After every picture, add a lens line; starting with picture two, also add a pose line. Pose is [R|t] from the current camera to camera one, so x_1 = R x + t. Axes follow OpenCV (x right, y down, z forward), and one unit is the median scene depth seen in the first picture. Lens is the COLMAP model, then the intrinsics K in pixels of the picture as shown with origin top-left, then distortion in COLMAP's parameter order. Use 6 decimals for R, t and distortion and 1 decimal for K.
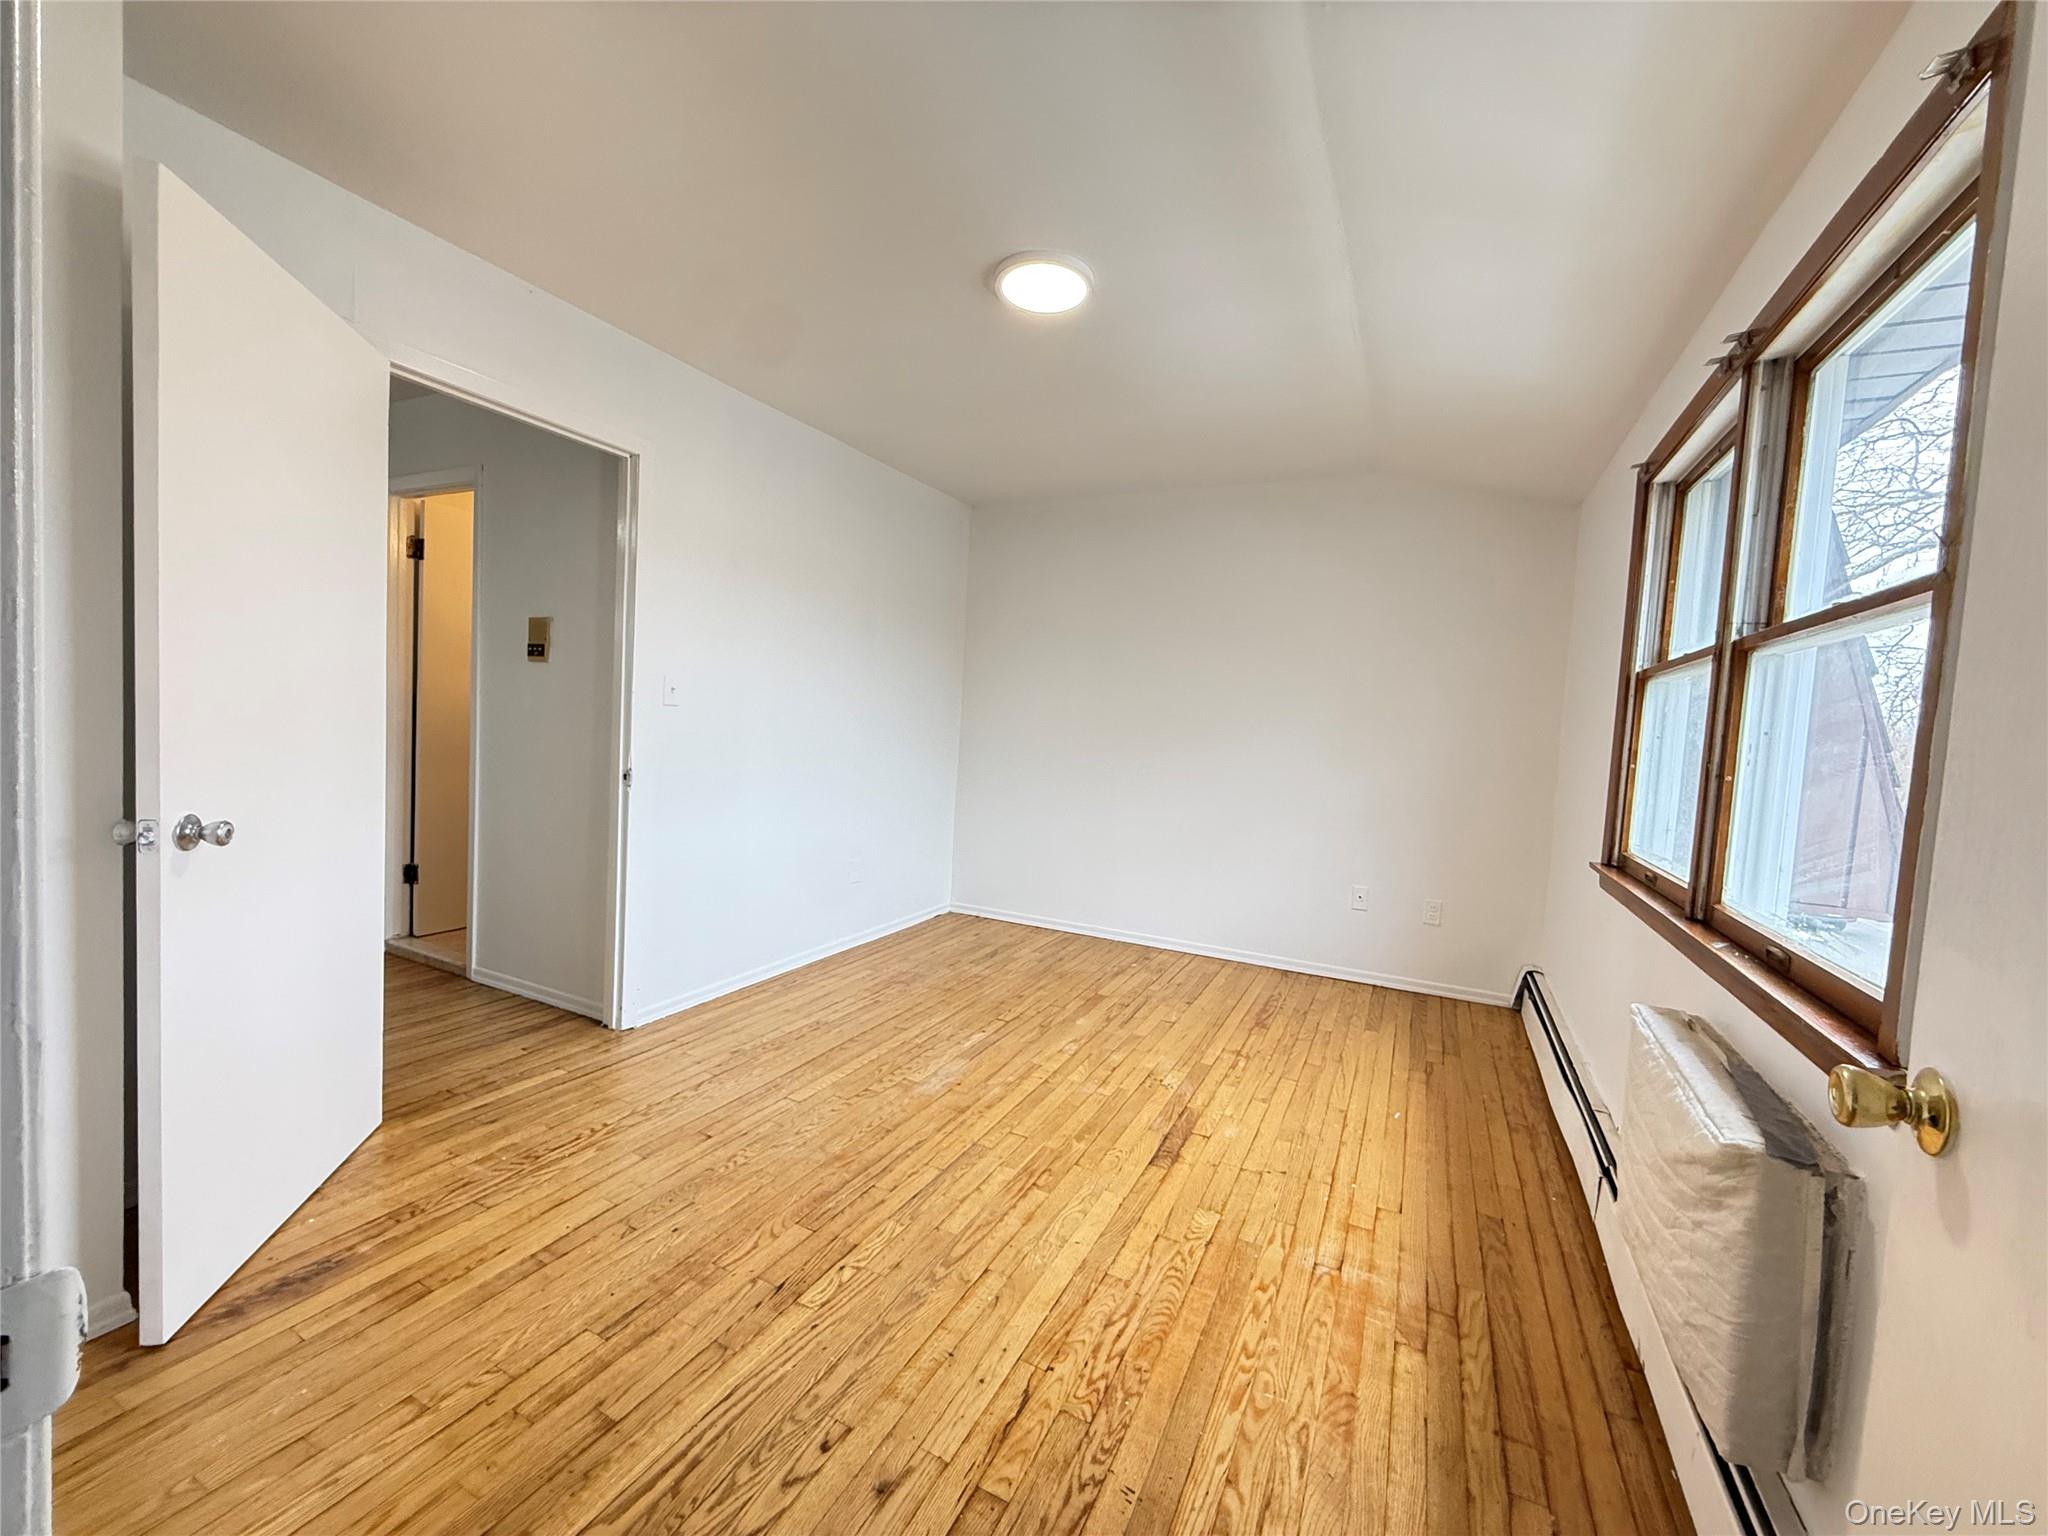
lens RADIAL K [[818.5, 0, 1016.5], [0, 818.5, 765.7], [0, 0, 1]] dist [-0.000547, 0.000181]
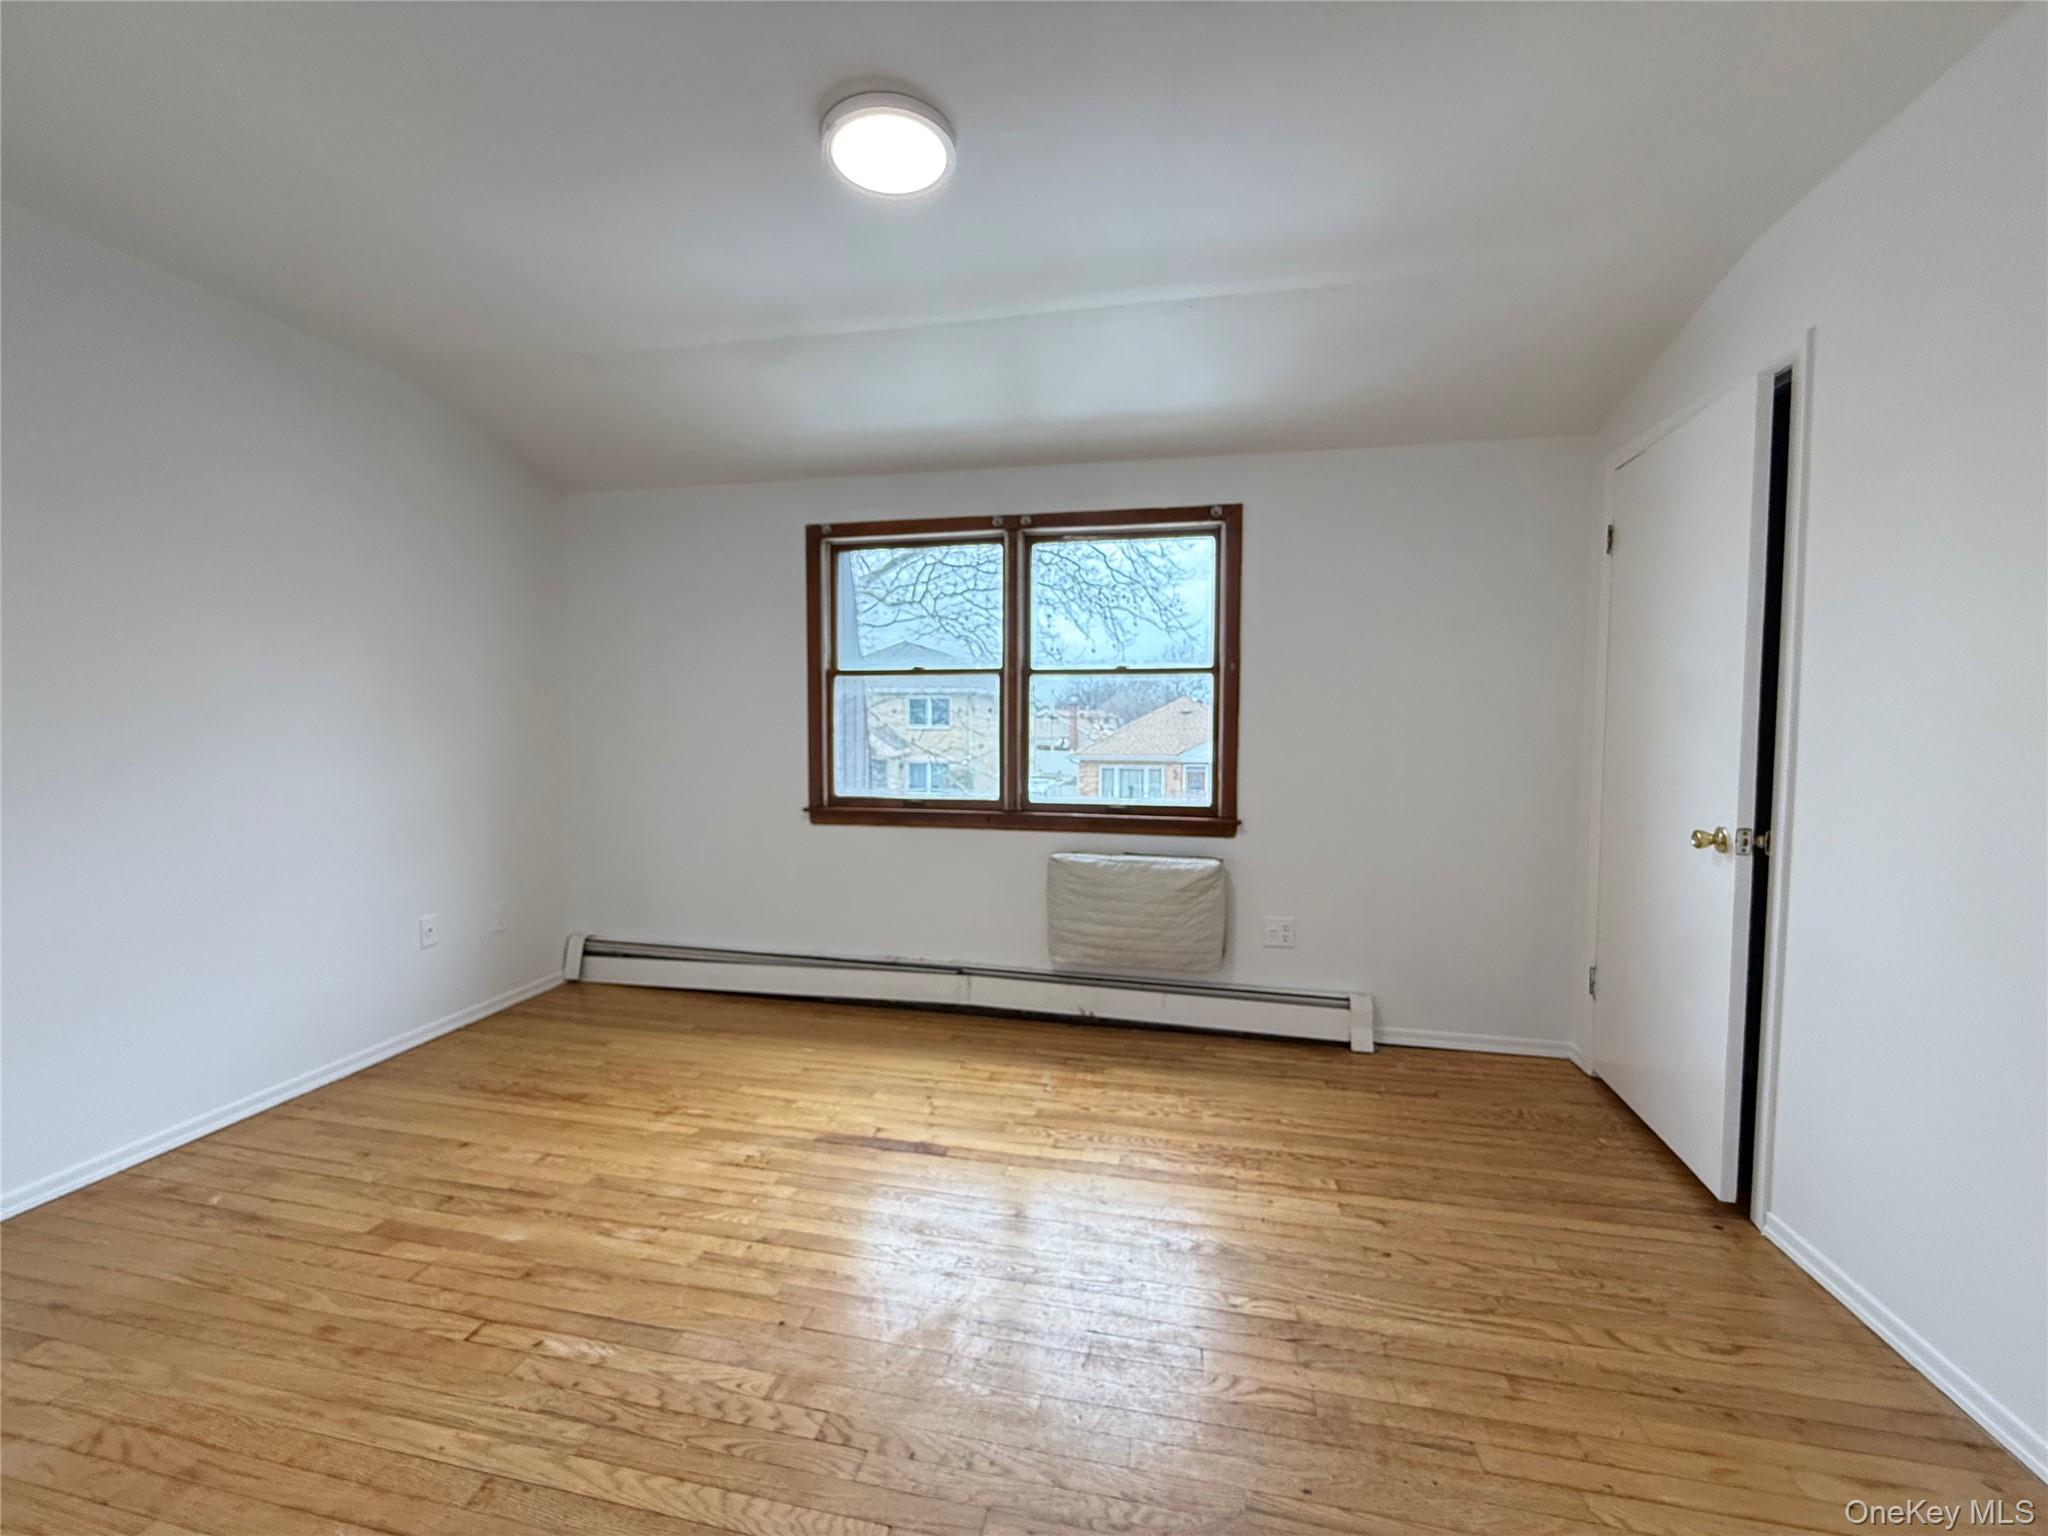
lens RADIAL K [[818.5, 0, 1016.5], [0, 818.5, 765.7], [0, 0, 1]] dist [-0.000547, 0.000181]
pose [[-0.257435, -0.104804, 0.960595, -0.626764], [0.033411, 0.992541, 0.117243, -0.092168], [-0.965718, 0.062277, -0.252013, 0.898582]]
